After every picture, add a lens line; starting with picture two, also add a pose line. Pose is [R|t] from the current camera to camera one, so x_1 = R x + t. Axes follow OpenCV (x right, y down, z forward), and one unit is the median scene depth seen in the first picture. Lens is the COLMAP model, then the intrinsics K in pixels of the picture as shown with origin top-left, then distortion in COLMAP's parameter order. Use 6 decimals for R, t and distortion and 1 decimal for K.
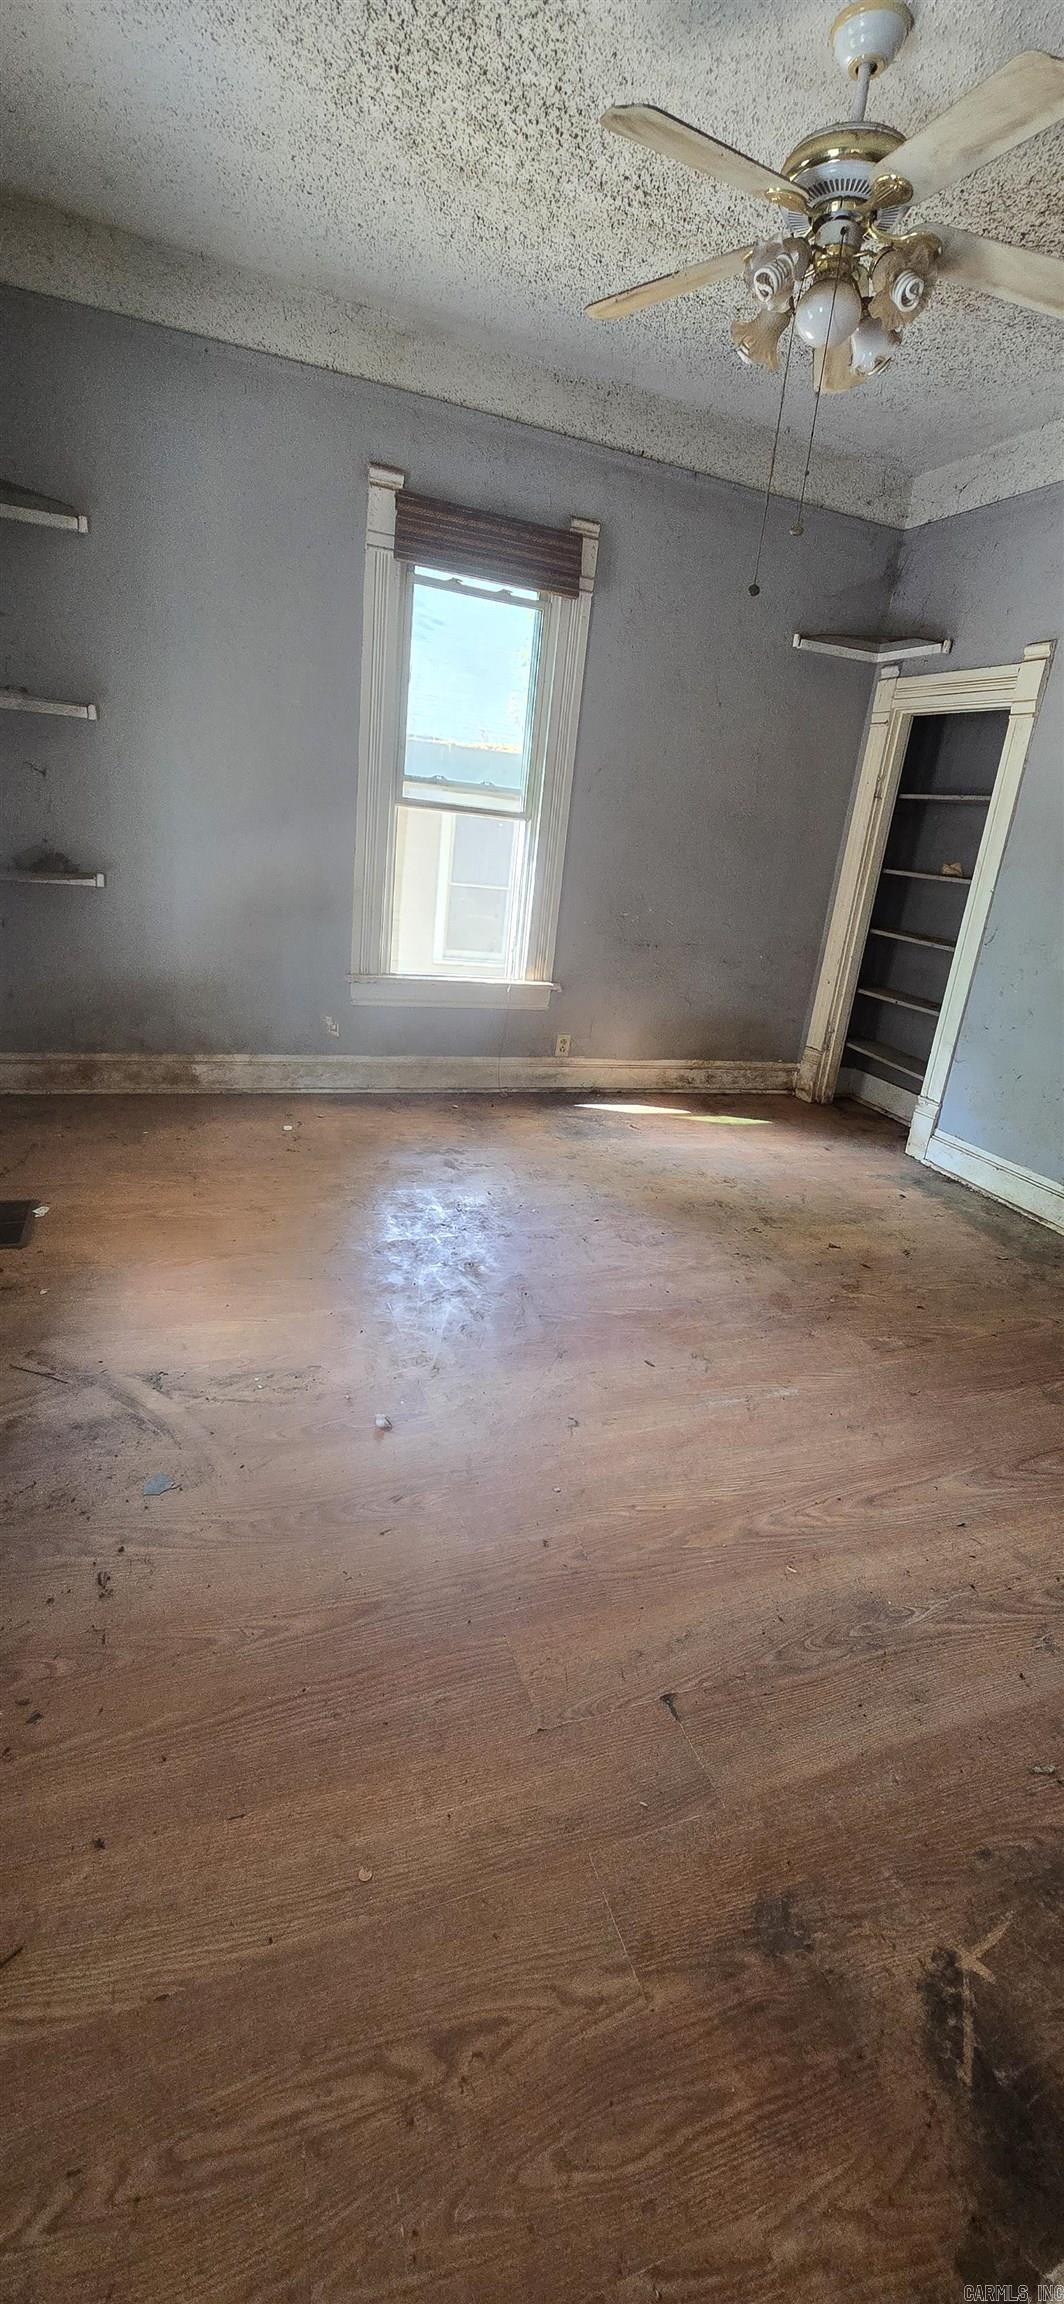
lens RADIAL K [[939.6, 0, 543.8], [0, 939.6, 1144.6], [0, 0, 1]] dist [-0.008604, 0.003769]
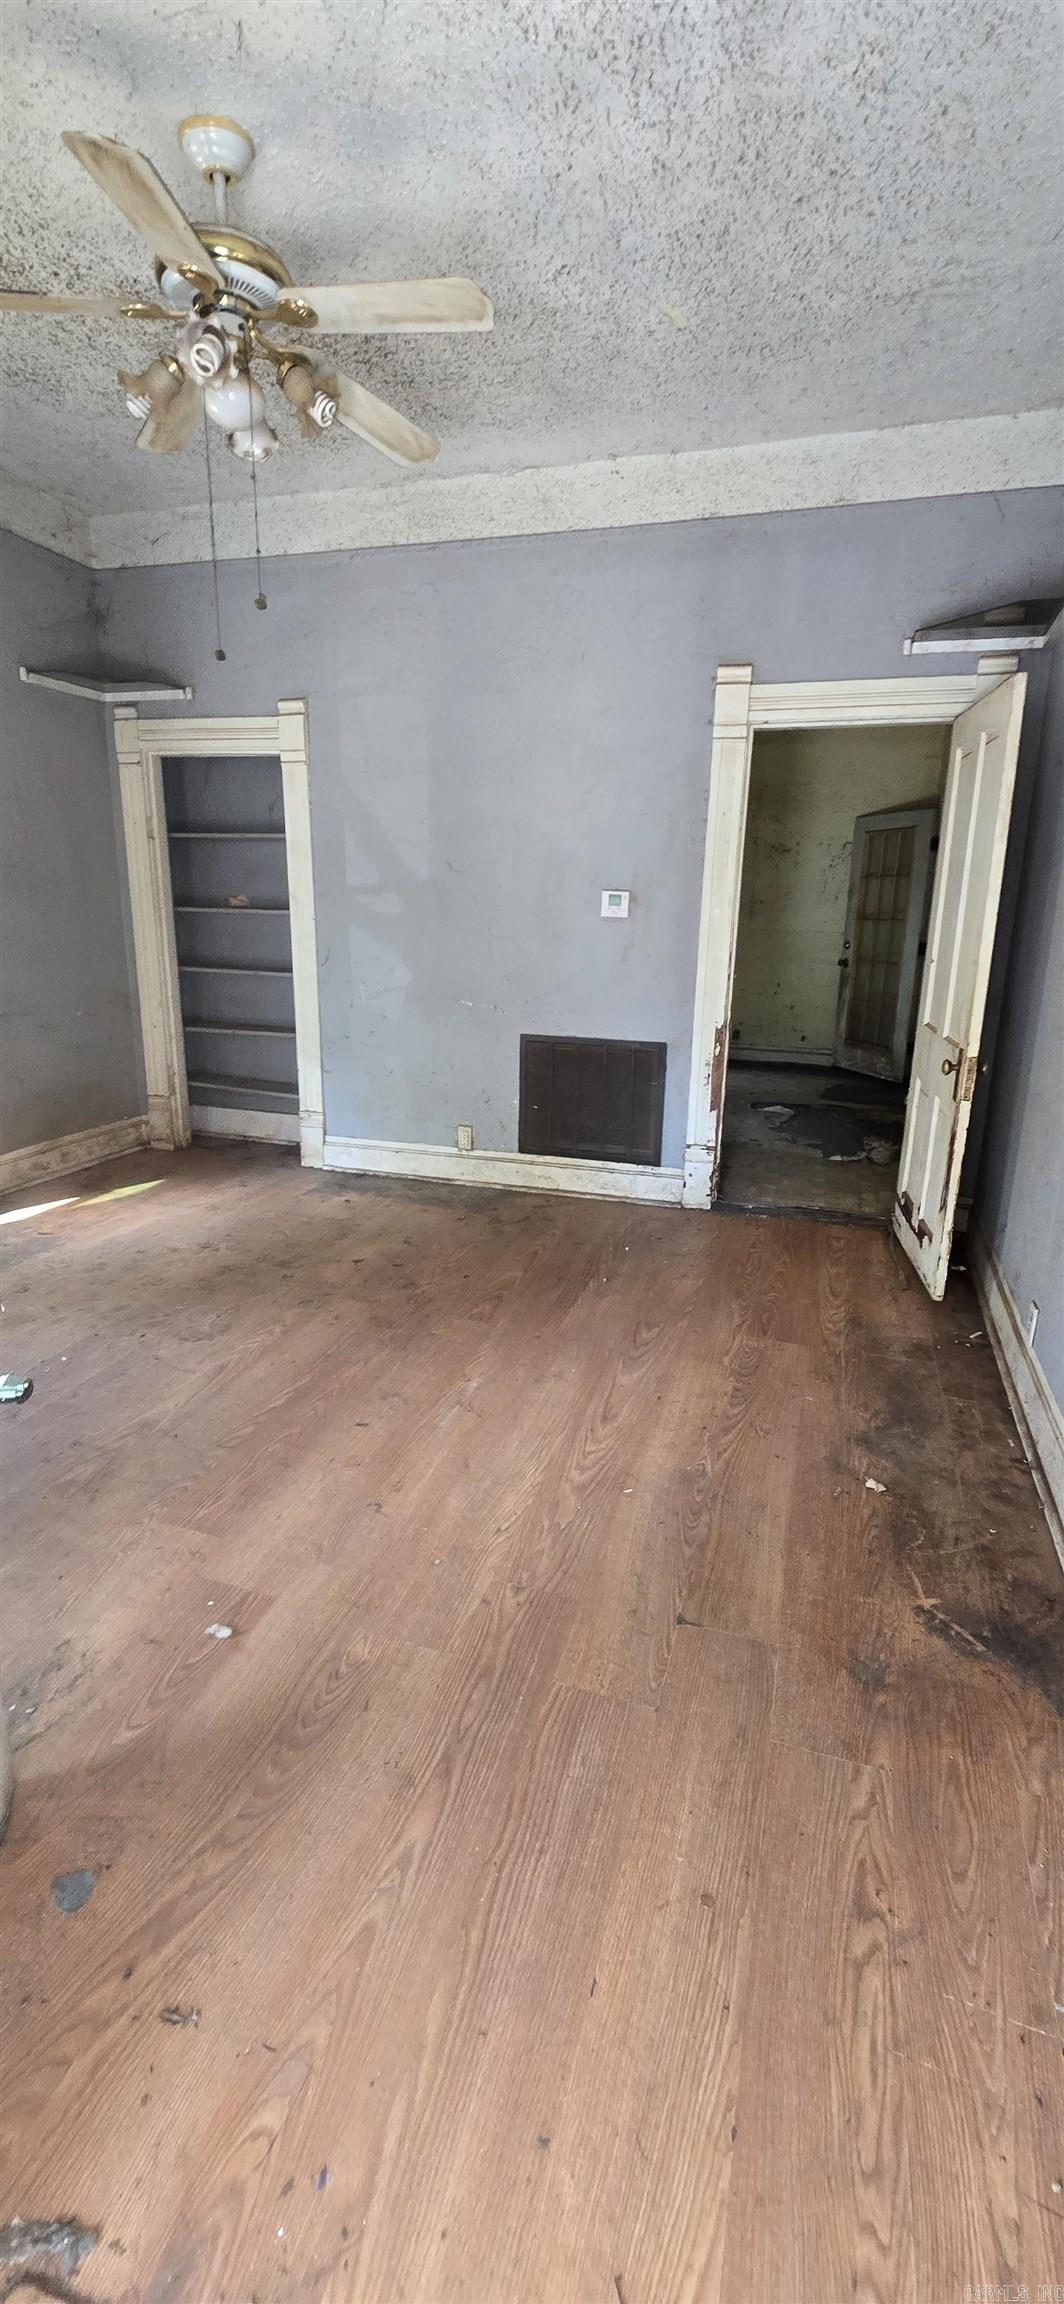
lens RADIAL K [[939.6, 0, 553.3], [0, 939.6, 1148.5], [0, 0, 1]] dist [-0.008604, 0.003769]
pose [[0.613988, -0.290594, 0.733876, -0.329649], [0.299944, 0.945914, 0.123610, -0.085756], [-0.730105, 0.144226, 0.667942, 0.115769]]
